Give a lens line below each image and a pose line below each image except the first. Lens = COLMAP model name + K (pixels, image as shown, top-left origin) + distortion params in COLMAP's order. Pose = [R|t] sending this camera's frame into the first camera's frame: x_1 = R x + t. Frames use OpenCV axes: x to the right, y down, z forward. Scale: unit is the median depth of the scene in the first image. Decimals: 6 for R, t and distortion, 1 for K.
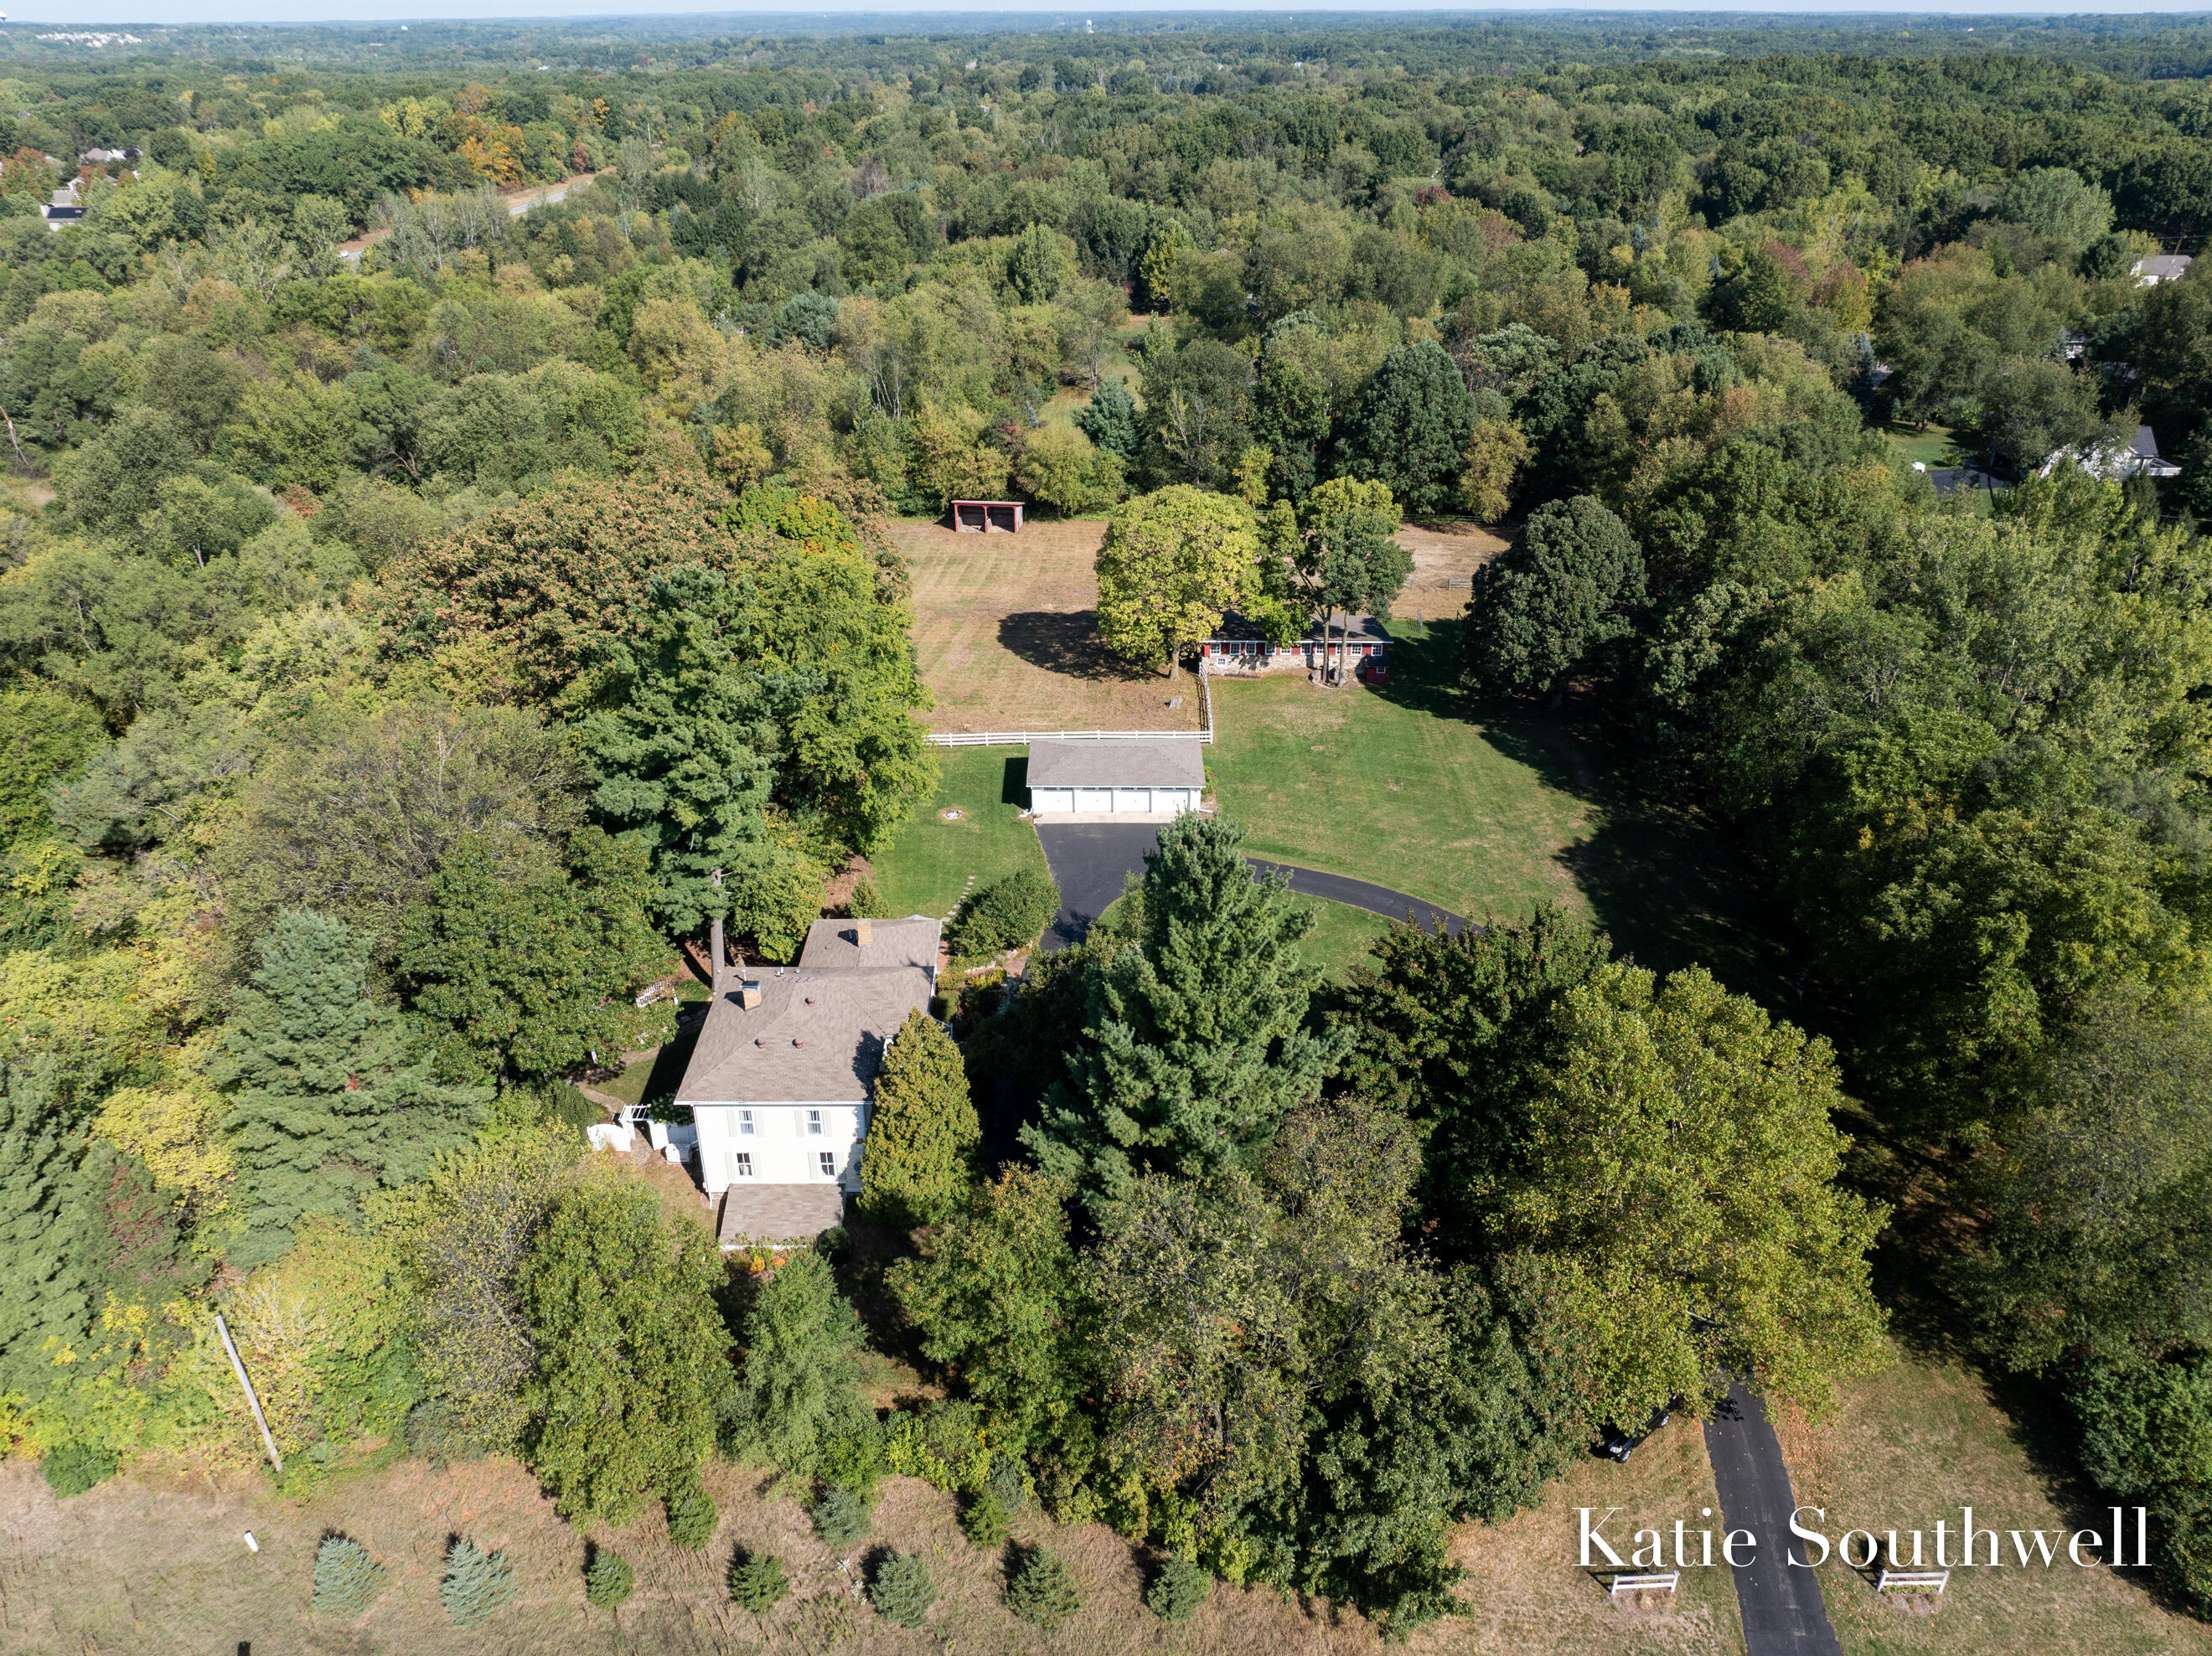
lens RADIAL K [[1596.1, 0, 1116.2], [0, 1596.1, 837.1], [0, 0, 1]] dist [-0.042192, 0.019908]
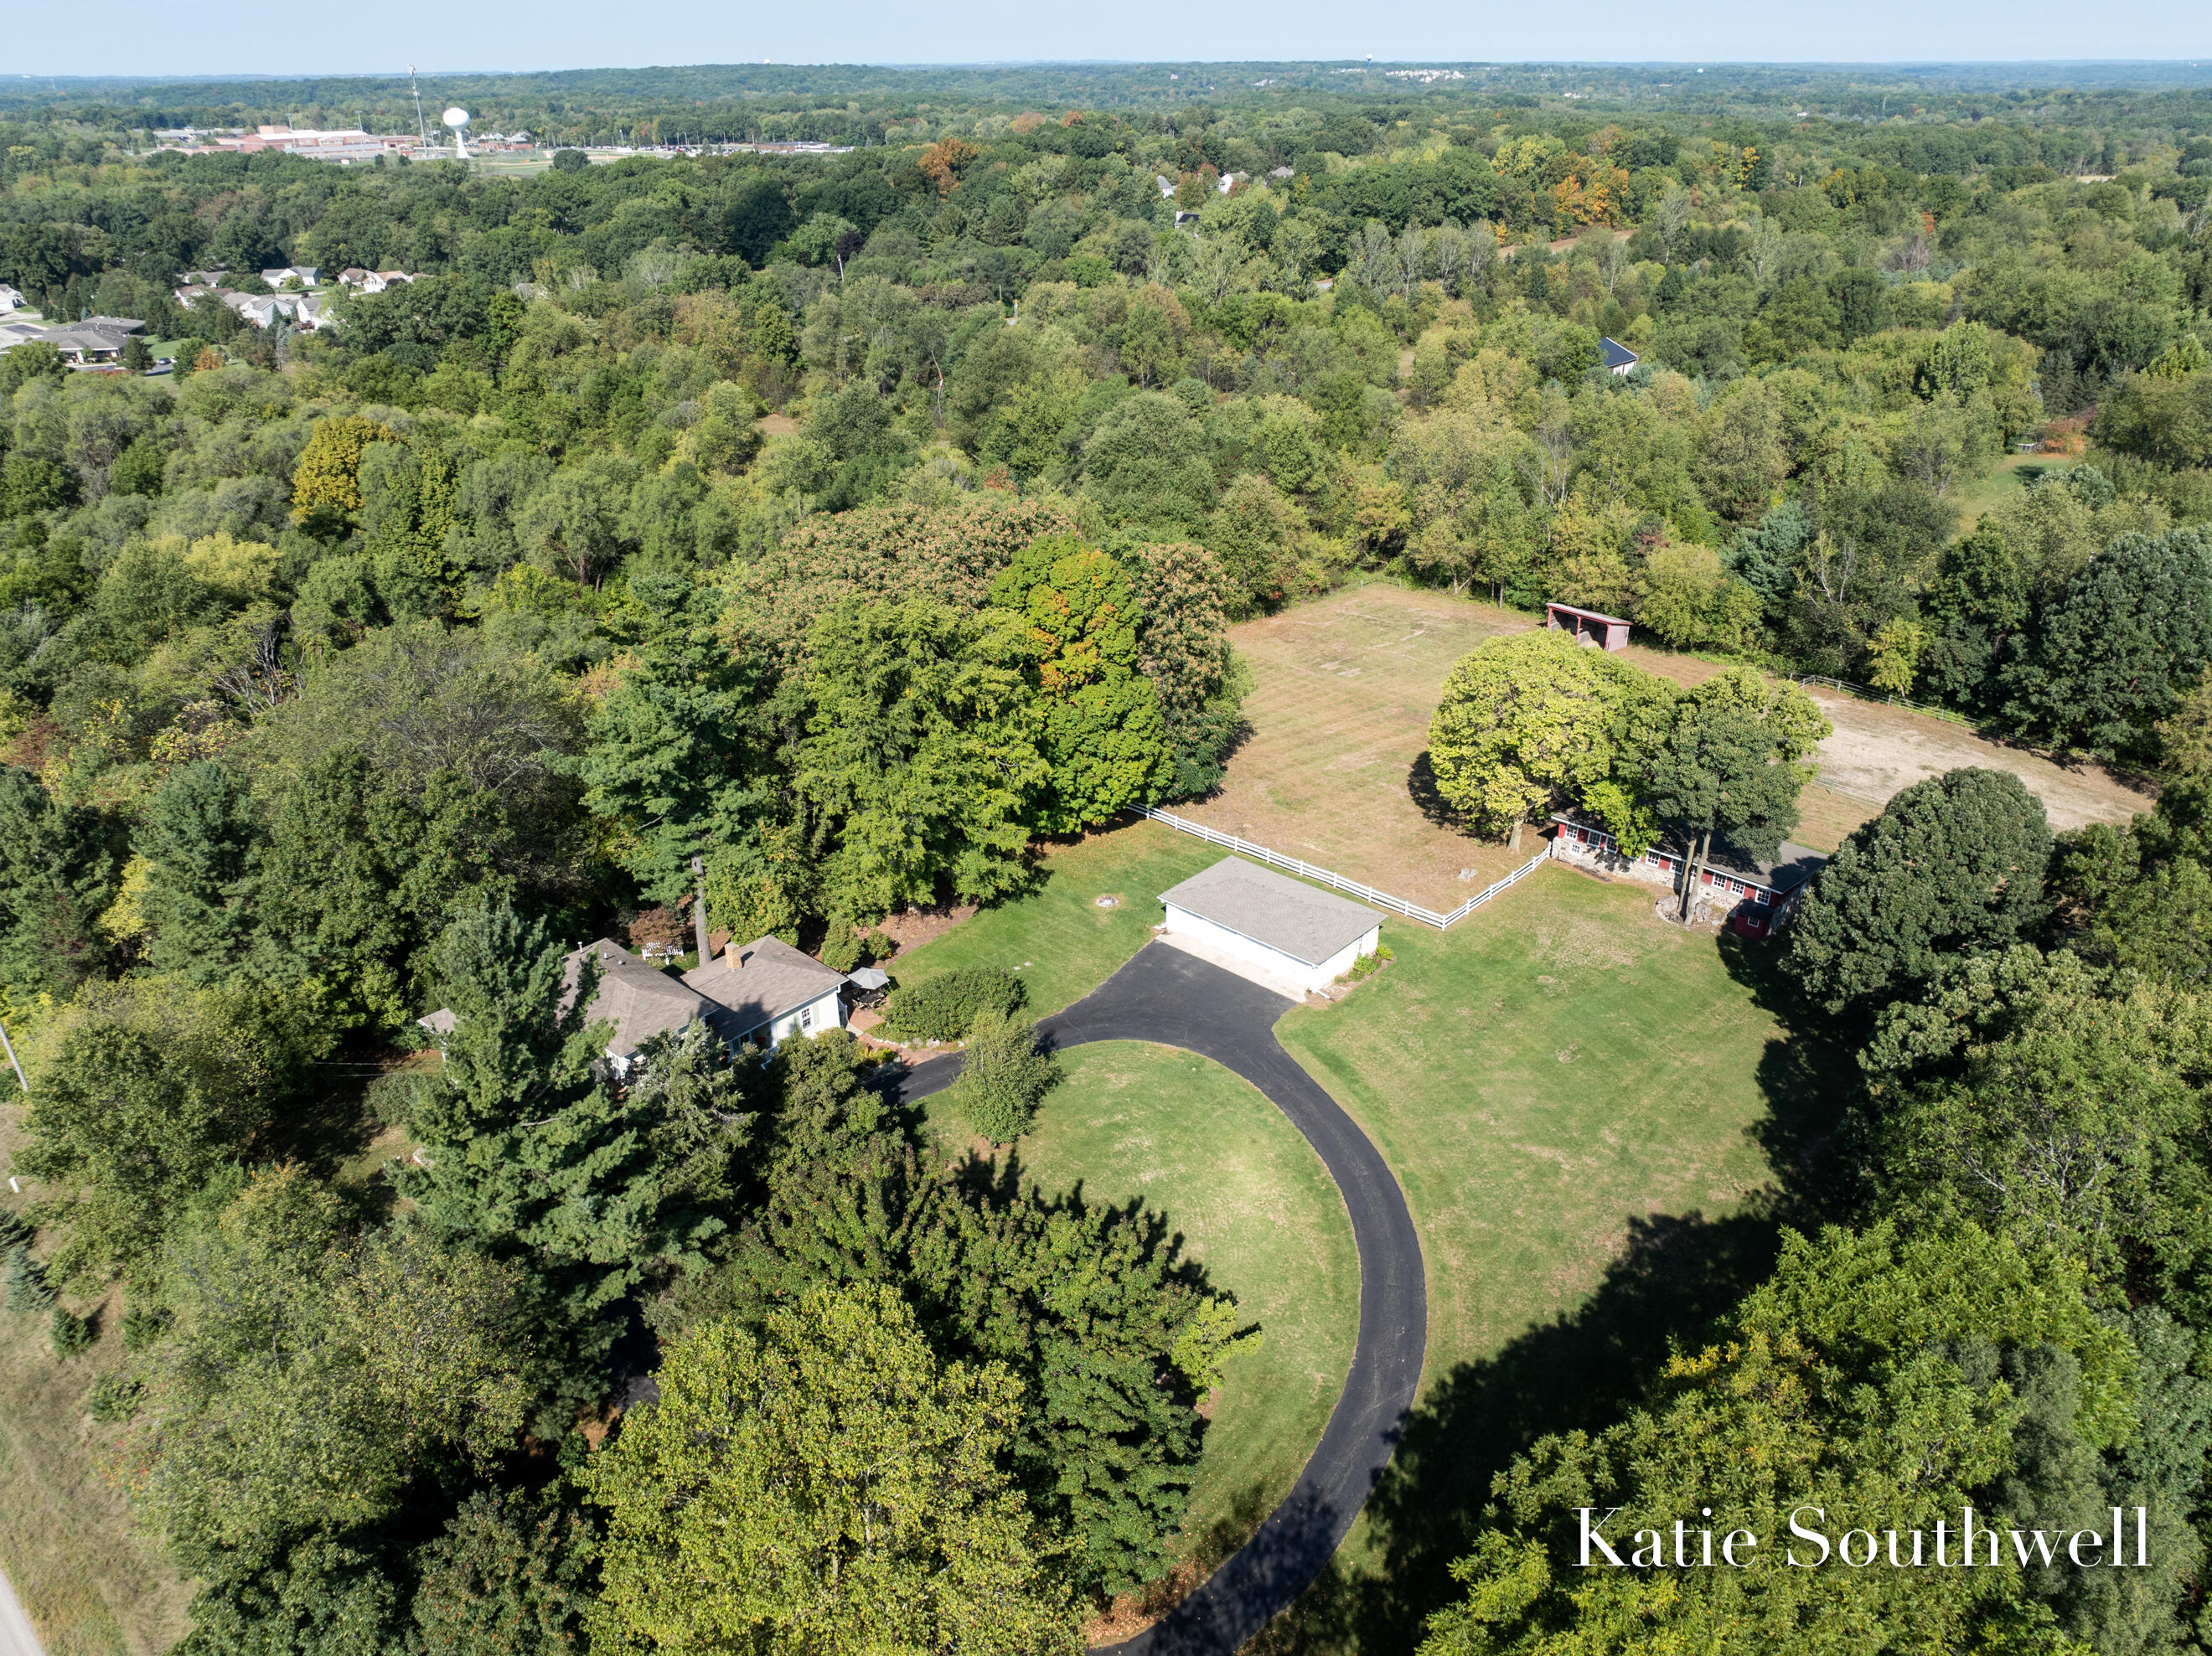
lens RADIAL K [[1596.1, 0, 1105.8], [0, 1596.1, 811.4], [0, 0, 1]] dist [-0.042192, 0.019908]
pose [[0.728333, 0.296827, -0.617596, 0.300135], [-0.319323, 0.944483, 0.077357, -0.088277], [0.606271, 0.140871, 0.782682, 0.163990]]
